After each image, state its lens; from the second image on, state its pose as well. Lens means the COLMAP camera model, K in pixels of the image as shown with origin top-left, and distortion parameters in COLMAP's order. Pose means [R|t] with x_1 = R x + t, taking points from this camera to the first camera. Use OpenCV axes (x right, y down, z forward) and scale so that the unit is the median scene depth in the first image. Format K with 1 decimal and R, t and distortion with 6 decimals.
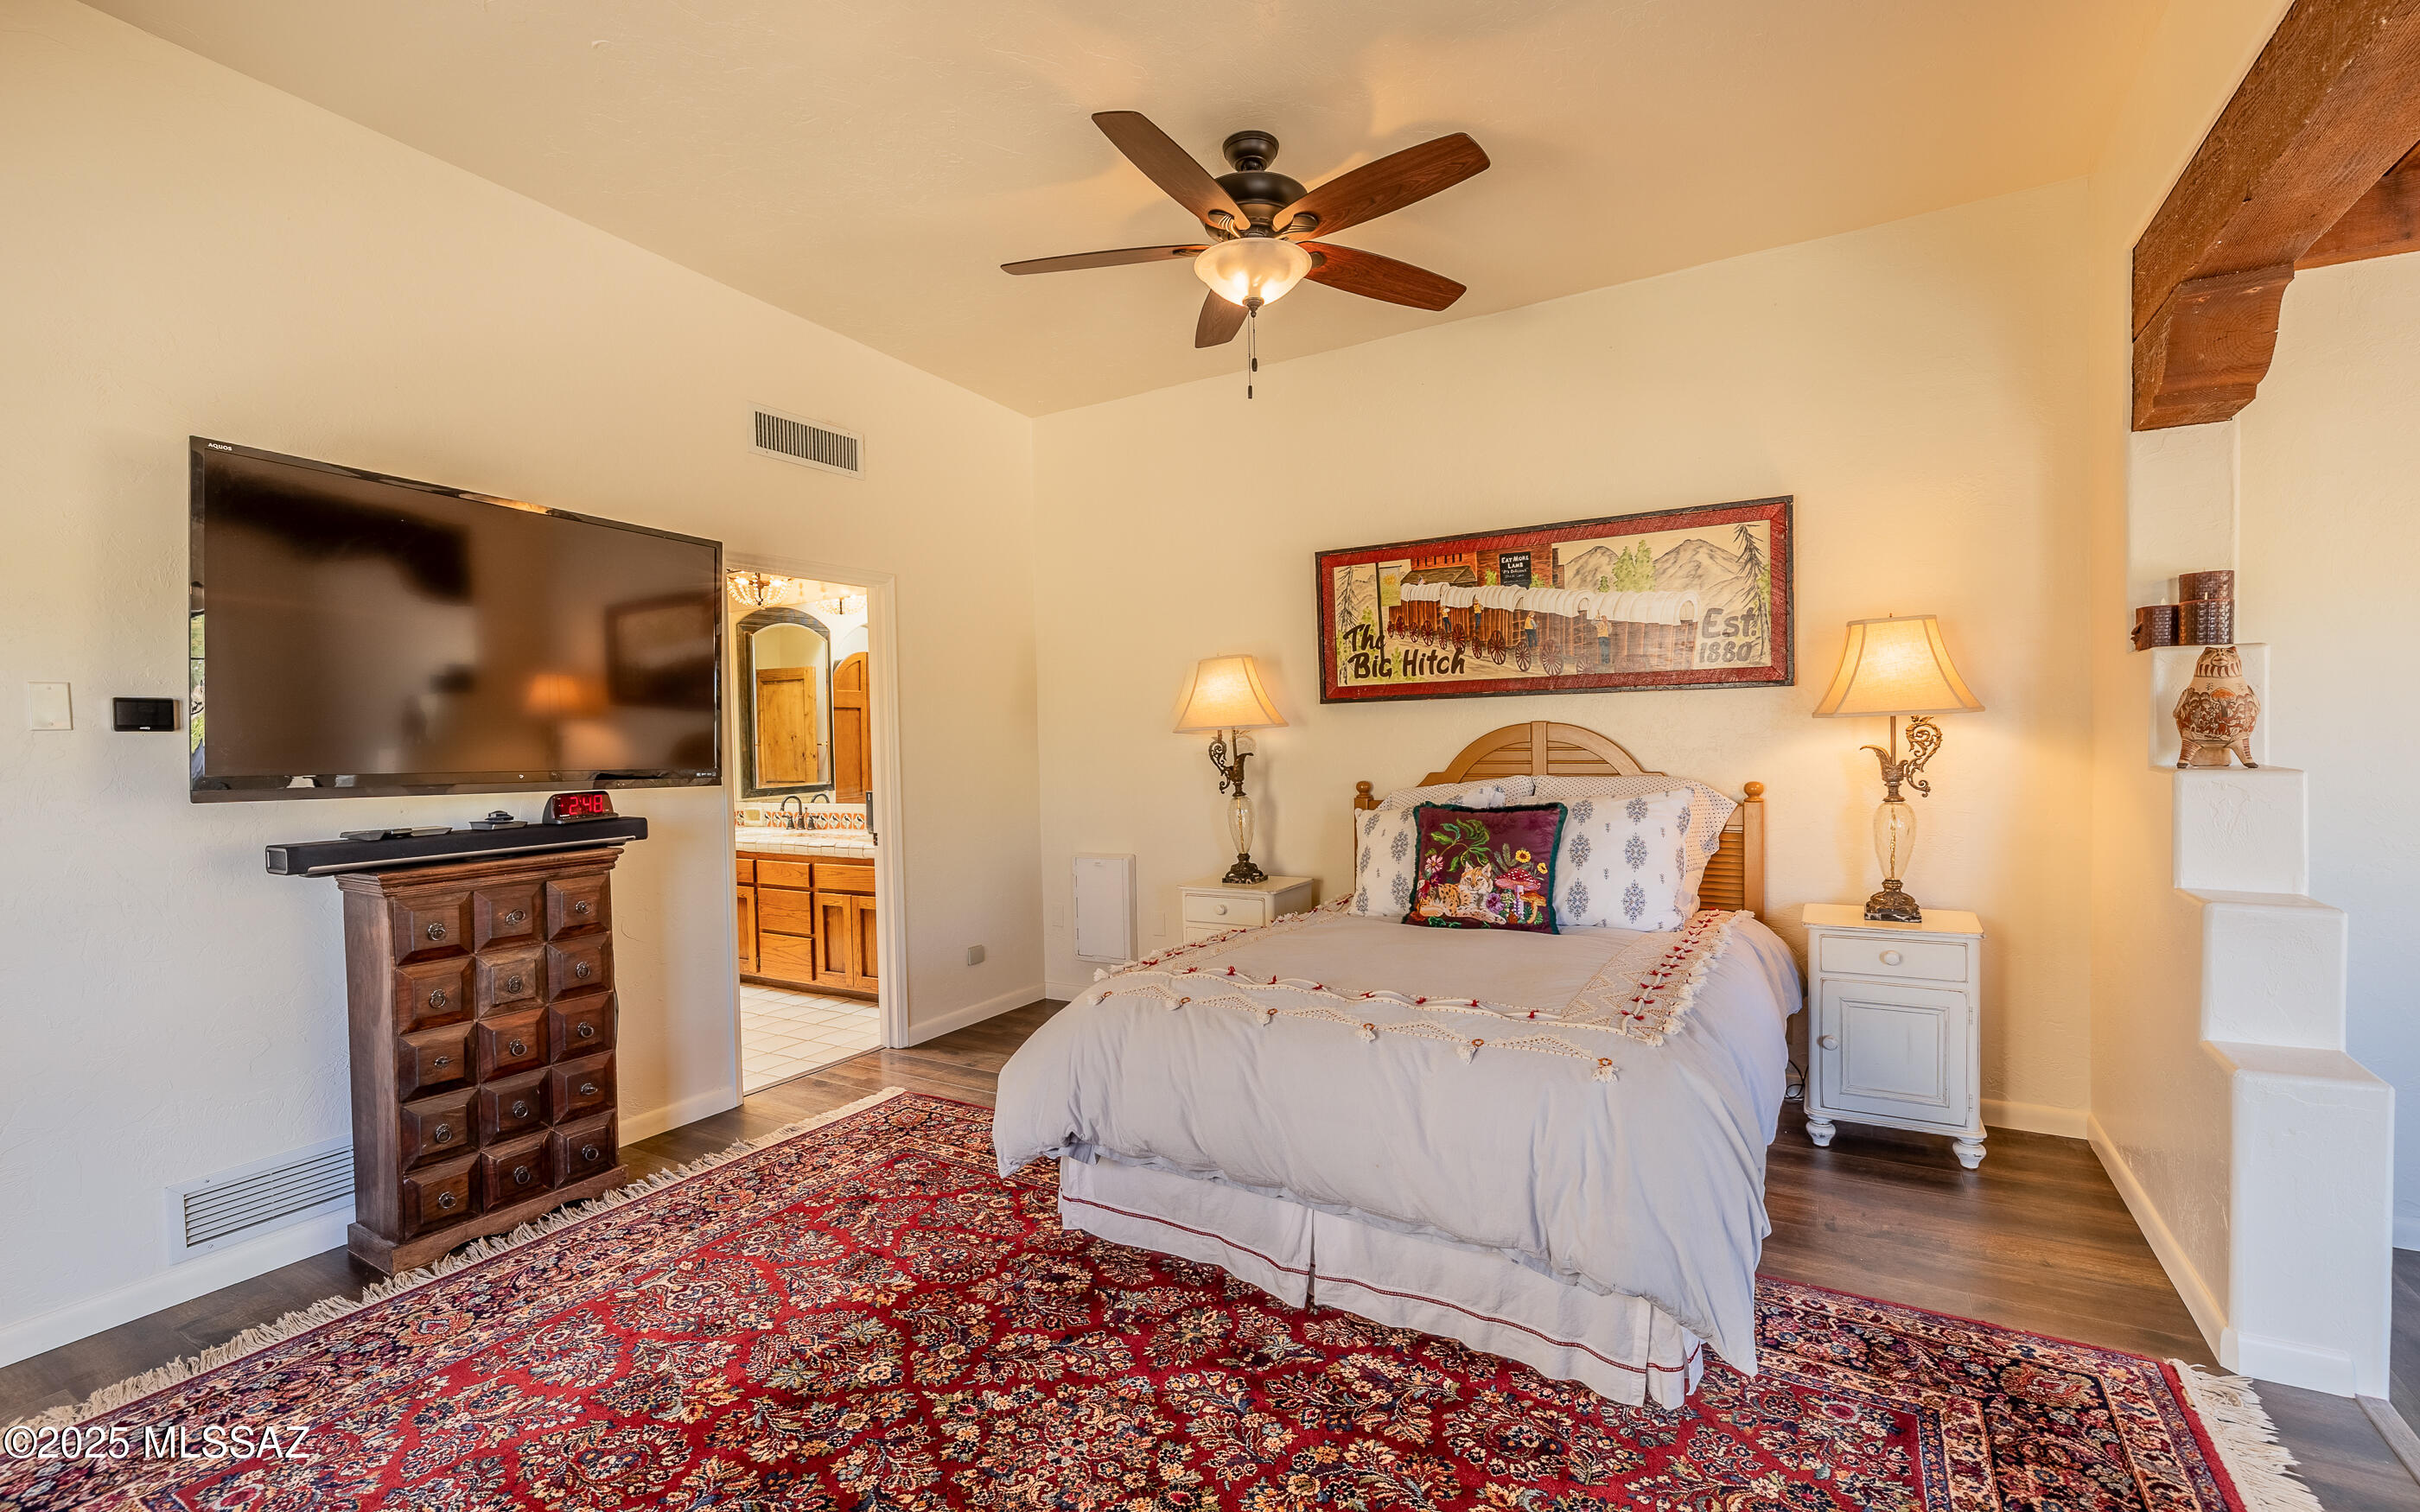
lens RADIAL K [[1039.6, 0, 1202.7], [0, 1039.6, 753.8], [0, 0, 1]] dist [-0.007251, 0.000910]
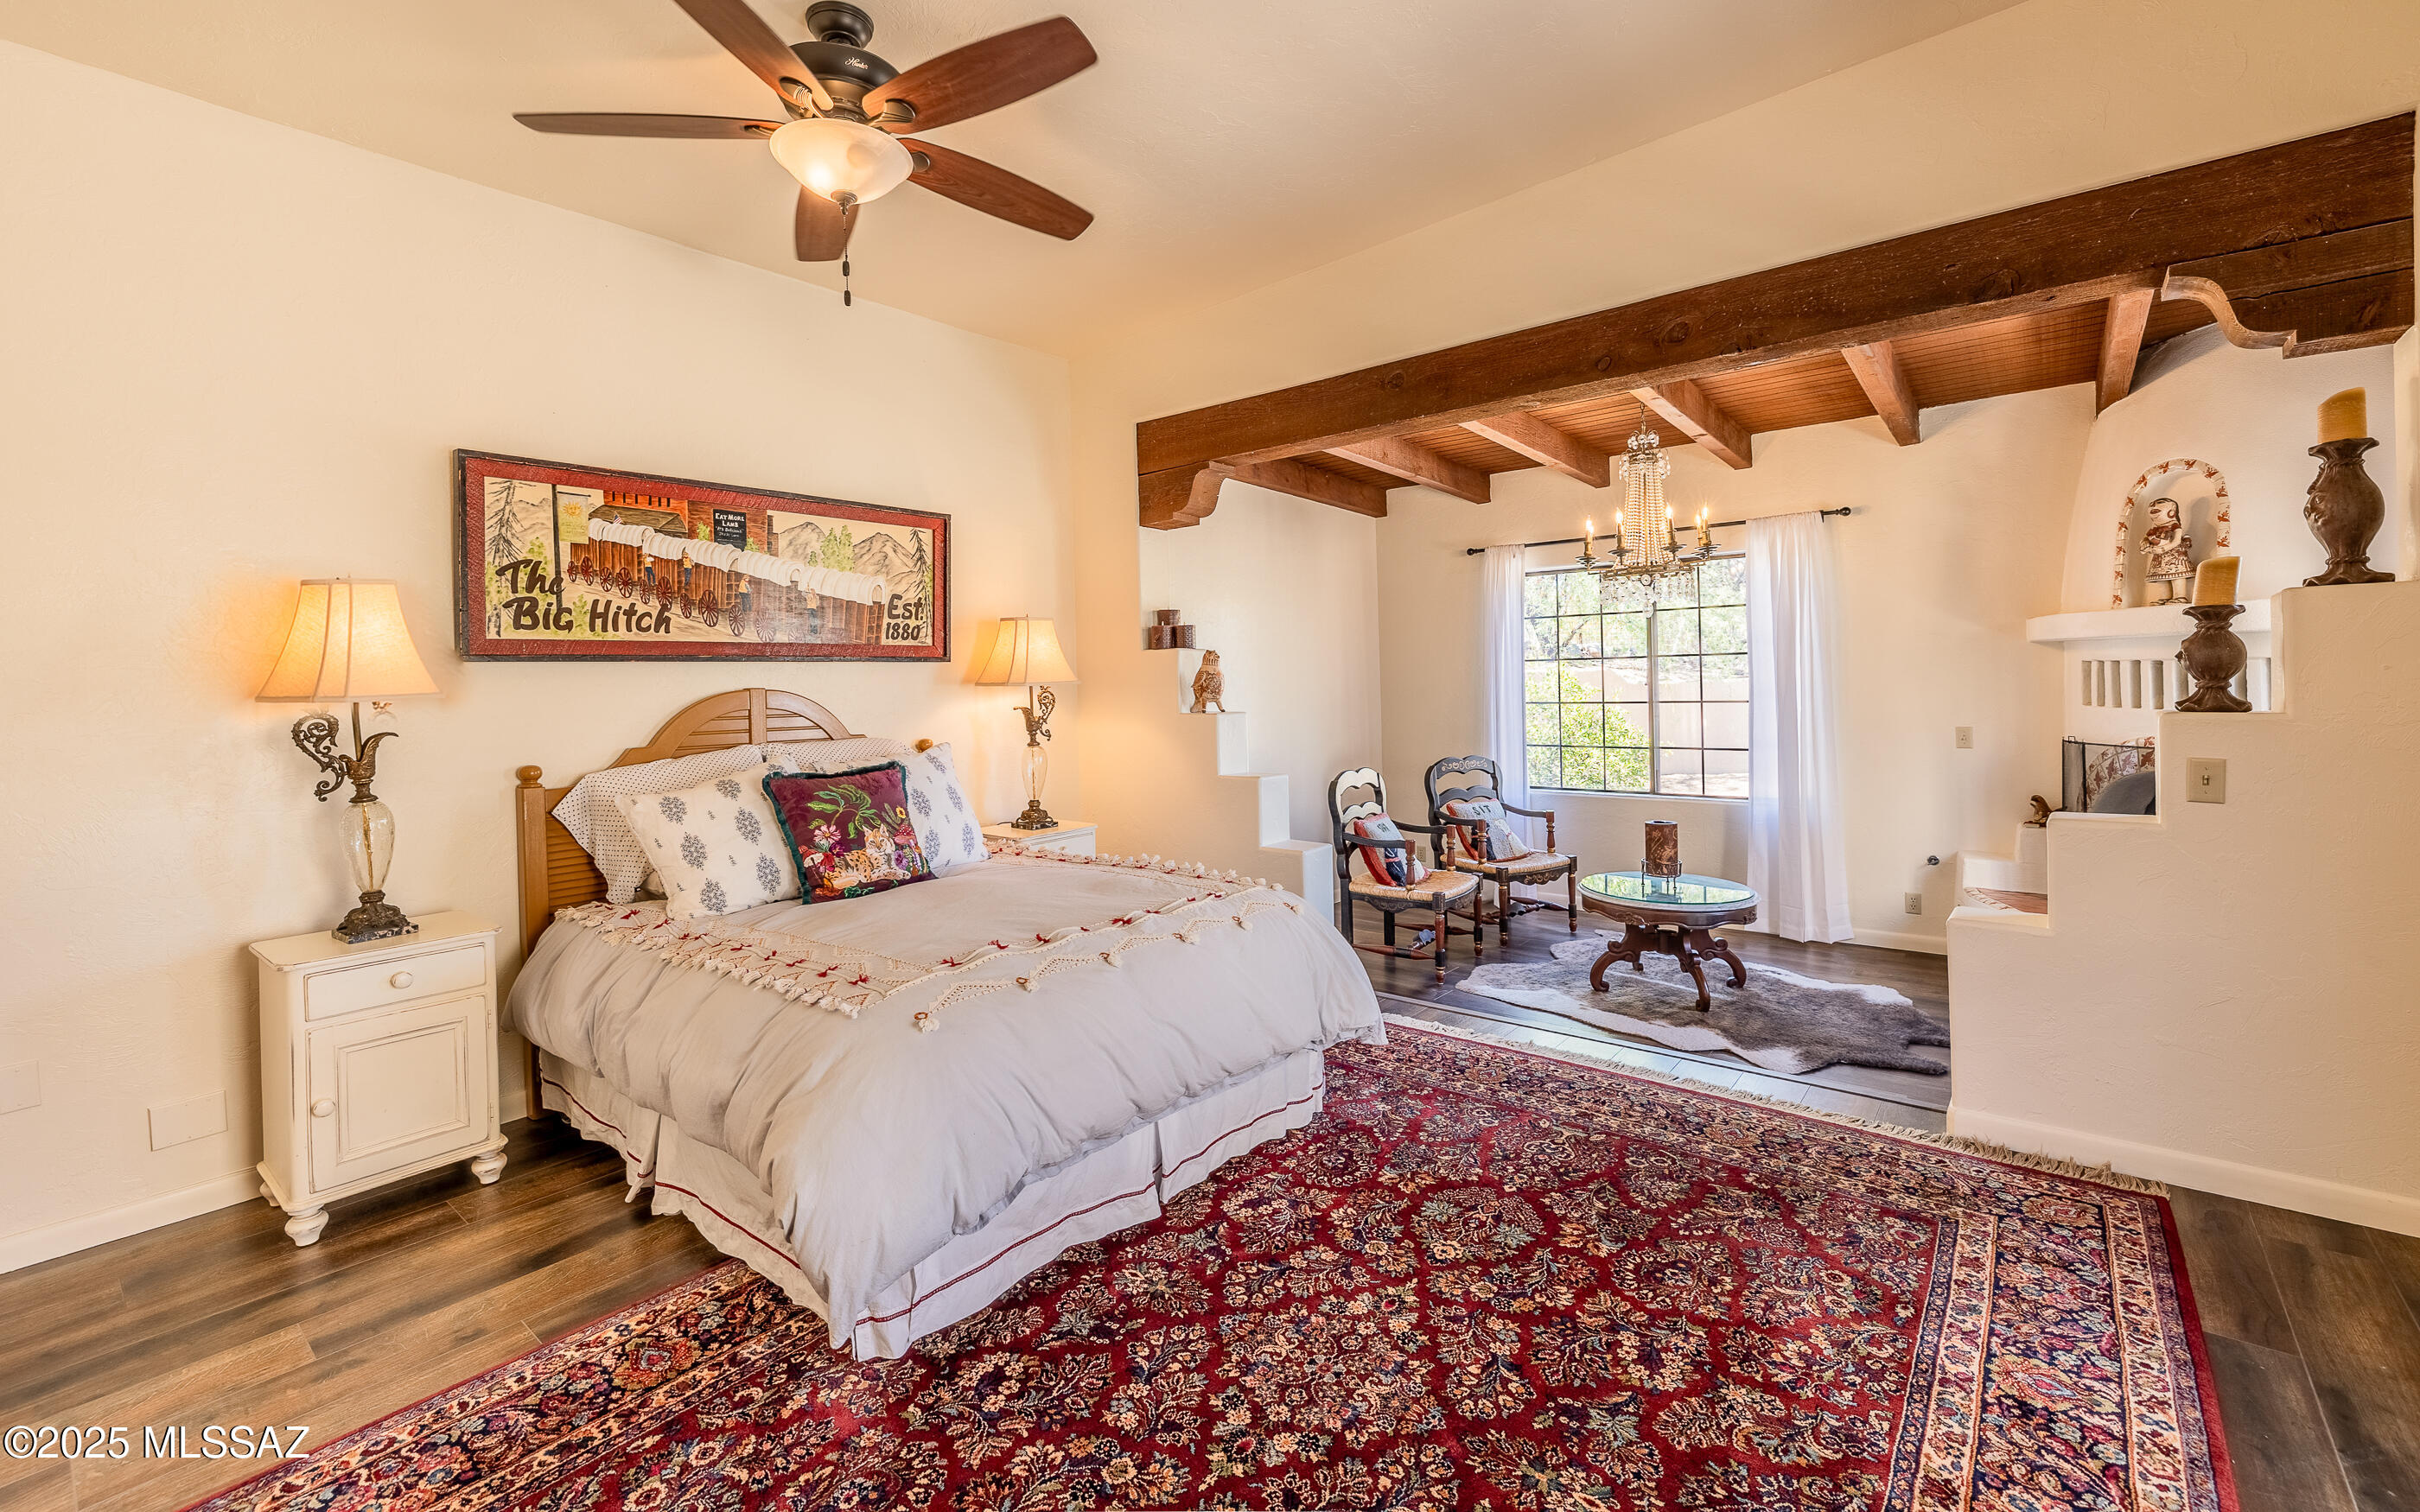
lens RADIAL K [[1039.6, 0, 1181.3], [0, 1039.6, 674.9], [0, 0, 1]] dist [-0.007251, 0.000910]
pose [[0.155012, 0.028002, 0.987516, -0.587274], [0.037501, 0.998711, -0.034206, 0.004490], [-0.987200, 0.042335, 0.153762, 0.466706]]
